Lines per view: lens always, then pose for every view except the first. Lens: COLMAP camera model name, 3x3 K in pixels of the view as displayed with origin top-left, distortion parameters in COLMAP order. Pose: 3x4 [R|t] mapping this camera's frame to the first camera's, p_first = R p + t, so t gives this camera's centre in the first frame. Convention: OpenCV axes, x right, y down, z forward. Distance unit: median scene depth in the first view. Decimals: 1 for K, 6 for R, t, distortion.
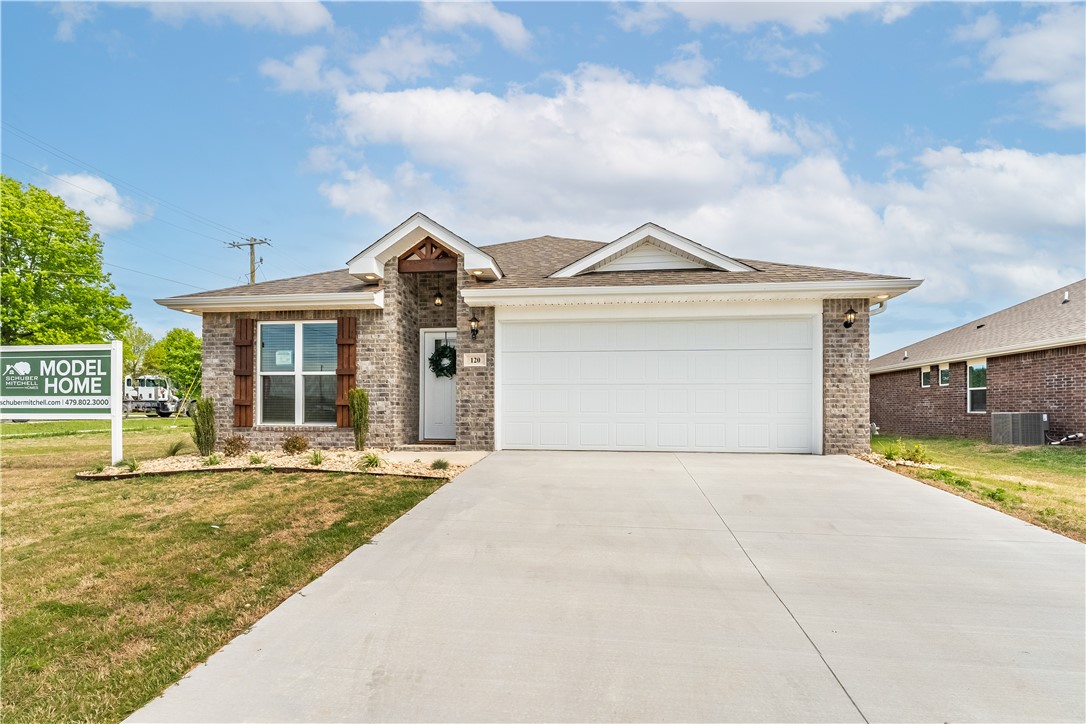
lens RADIAL K [[495.2, 0, 529.3], [0, 495.2, 393.0], [0, 0, 1]] dist [0.000910, -0.001005]
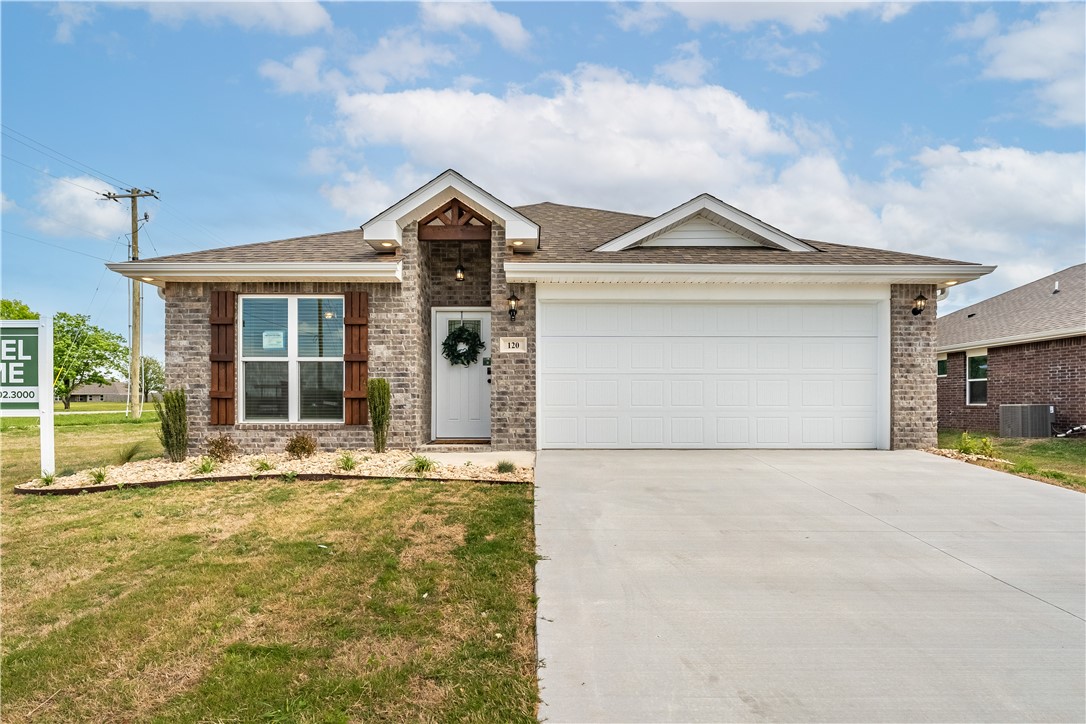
lens RADIAL K [[574.0, 0, 533.6], [0, 574.0, 387.0], [0, 0, 1]] dist [-0.005512, 0.000435]
pose [[0.991842, 0.000768, 0.127474, -0.193496], [-0.001402, 0.999987, 0.004879, 0.000890], [-0.127468, -0.005018, 0.991830, 0.009394]]
